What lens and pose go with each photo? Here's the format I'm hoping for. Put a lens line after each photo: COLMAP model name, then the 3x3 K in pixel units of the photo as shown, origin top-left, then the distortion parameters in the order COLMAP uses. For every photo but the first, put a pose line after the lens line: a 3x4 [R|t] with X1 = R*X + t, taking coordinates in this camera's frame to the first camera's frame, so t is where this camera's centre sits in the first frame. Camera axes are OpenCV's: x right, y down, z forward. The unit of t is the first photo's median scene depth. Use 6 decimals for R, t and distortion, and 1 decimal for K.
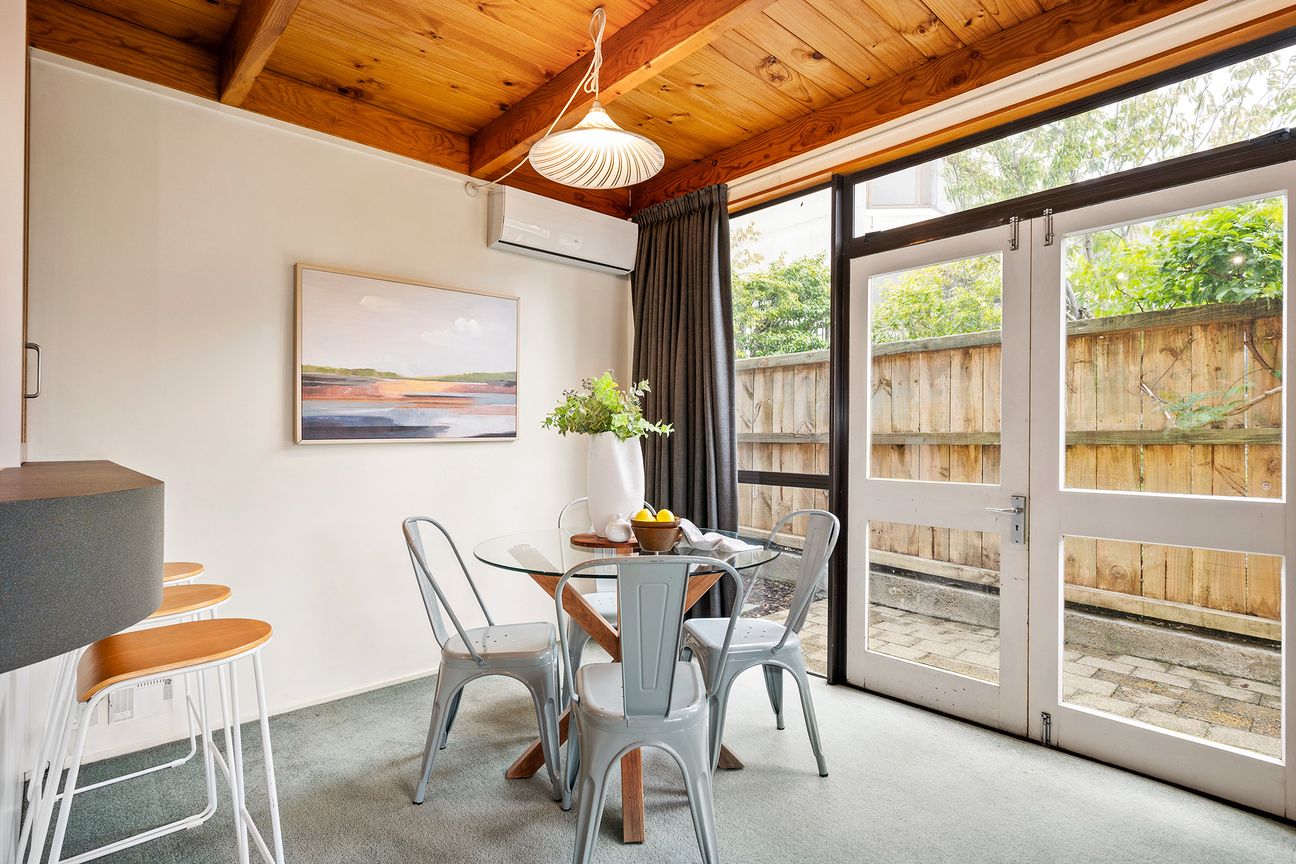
lens RADIAL K [[645.3, 0, 648.0], [0, 645.3, 432.0], [0, 0, 1]] dist [-0.001935, -0.000070]
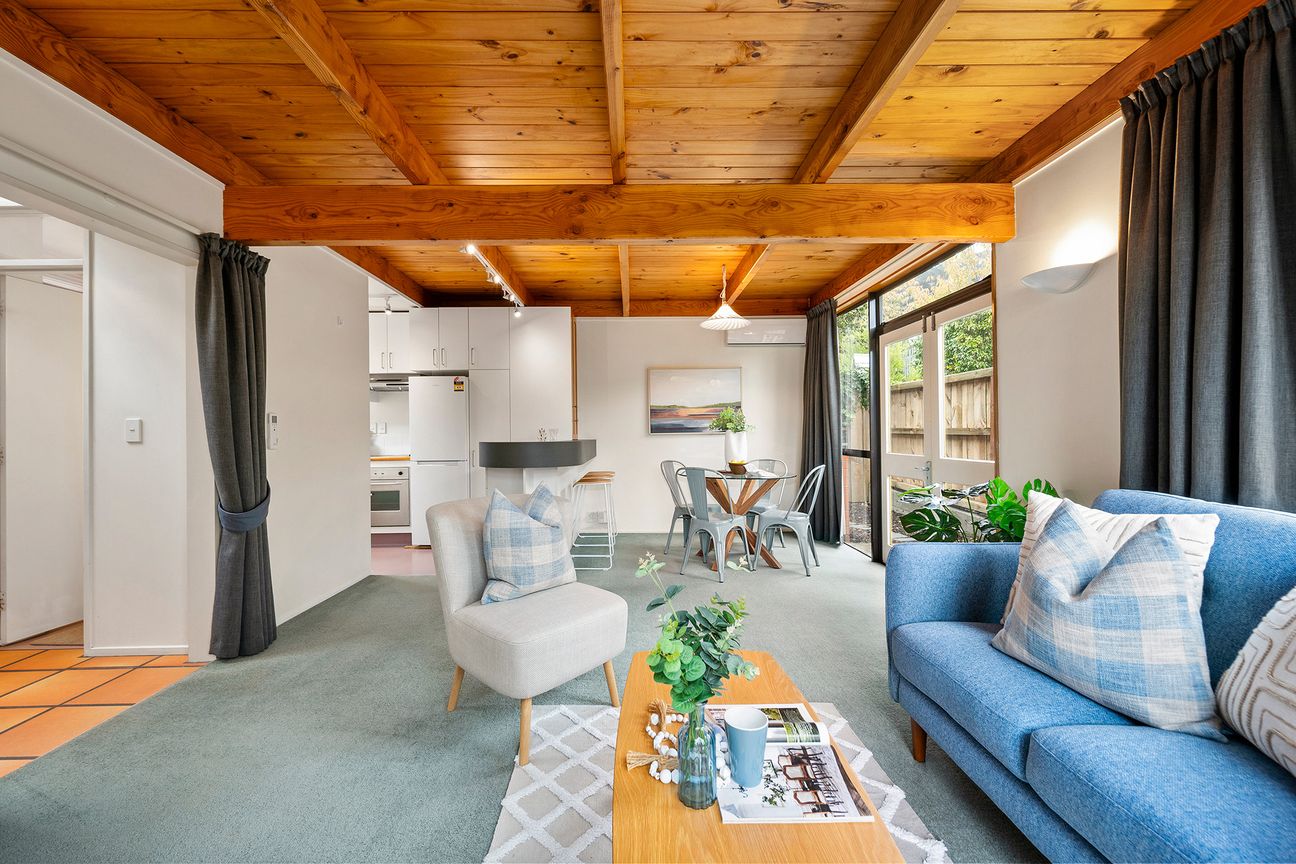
lens RADIAL K [[522.1, 0, 641.7], [0, 522.1, 430.0], [0, 0, 1]] dist [-0.000716, -0.000248]
pose [[0.749528, -0.009041, -0.661911, 0.801466], [0.009655, 0.999950, -0.002725, 0.003368], [0.661902, -0.004348, 0.749578, -0.598794]]
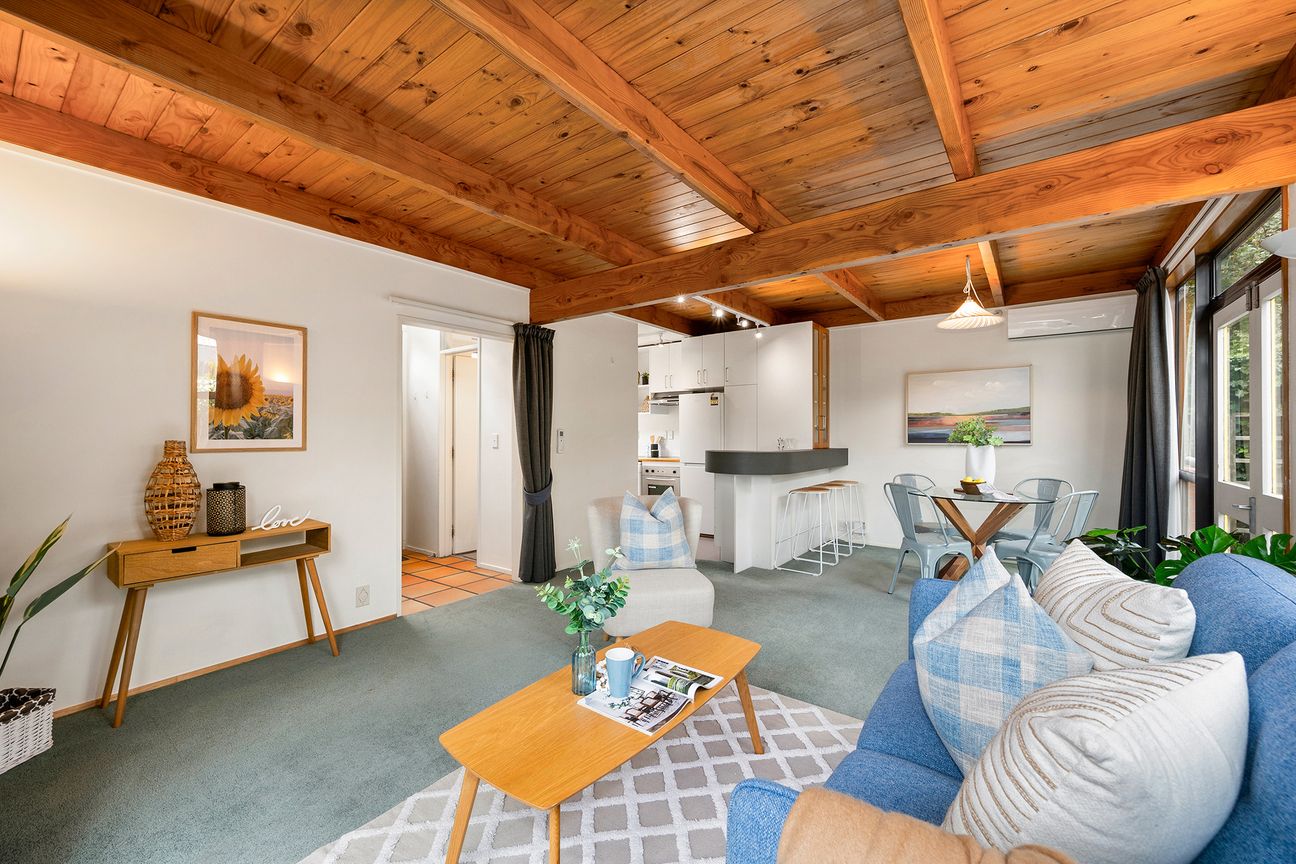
lens RADIAL K [[522.1, 0, 641.7], [0, 522.1, 430.0], [0, 0, 1]] dist [-0.000716, -0.000248]
pose [[0.182543, -0.005976, -0.983180, 1.159710], [0.003828, 0.999978, -0.005367, -0.028932], [0.983190, -0.002784, 0.182562, -0.355701]]
